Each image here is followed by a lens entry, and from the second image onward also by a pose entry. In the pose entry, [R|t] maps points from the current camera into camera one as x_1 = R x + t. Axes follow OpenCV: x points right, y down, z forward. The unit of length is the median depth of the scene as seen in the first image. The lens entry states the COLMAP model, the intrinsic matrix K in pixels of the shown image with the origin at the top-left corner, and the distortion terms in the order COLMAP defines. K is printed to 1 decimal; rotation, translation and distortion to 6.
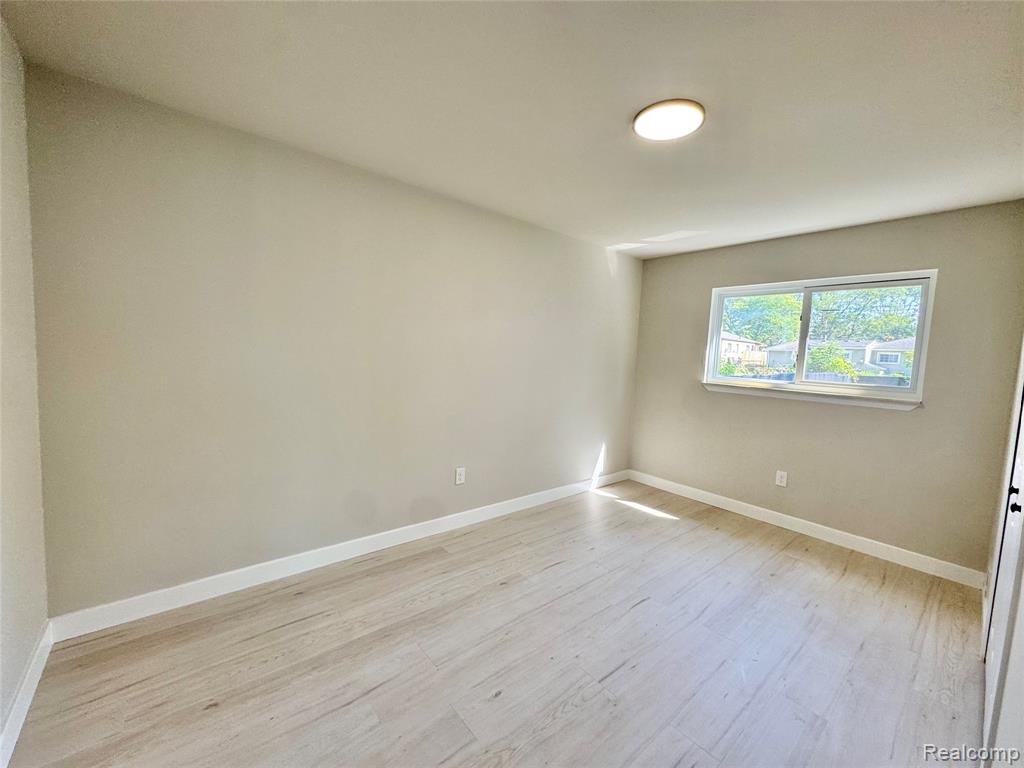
lens RADIAL K [[407.4, 0, 513.7], [0, 407.4, 383.3], [0, 0, 1]] dist [-0.002043, -0.000210]
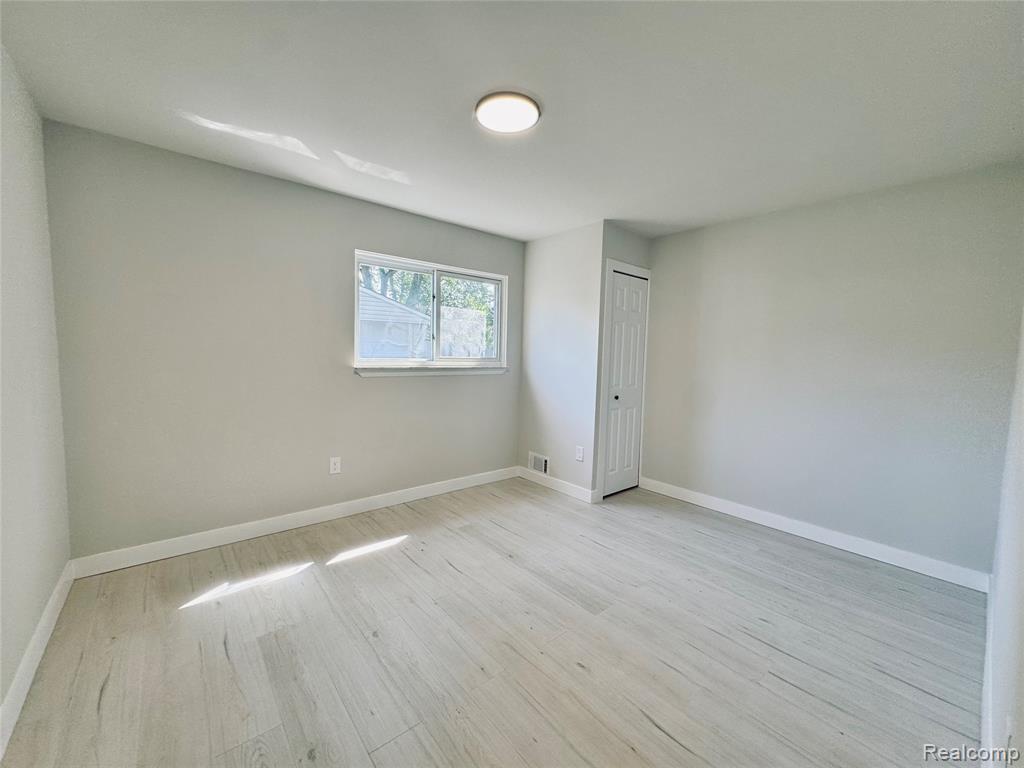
lens RADIAL K [[435.7, 0, 511.7], [0, 435.7, 378.1], [0, 0, 1]] dist [0.148140, -0.000058]
pose [[-0.004329, -0.096361, 0.995337, -0.453626], [0.059454, 0.993561, 0.096448, -0.051041], [-0.998222, 0.059594, 0.001428, 0.763717]]
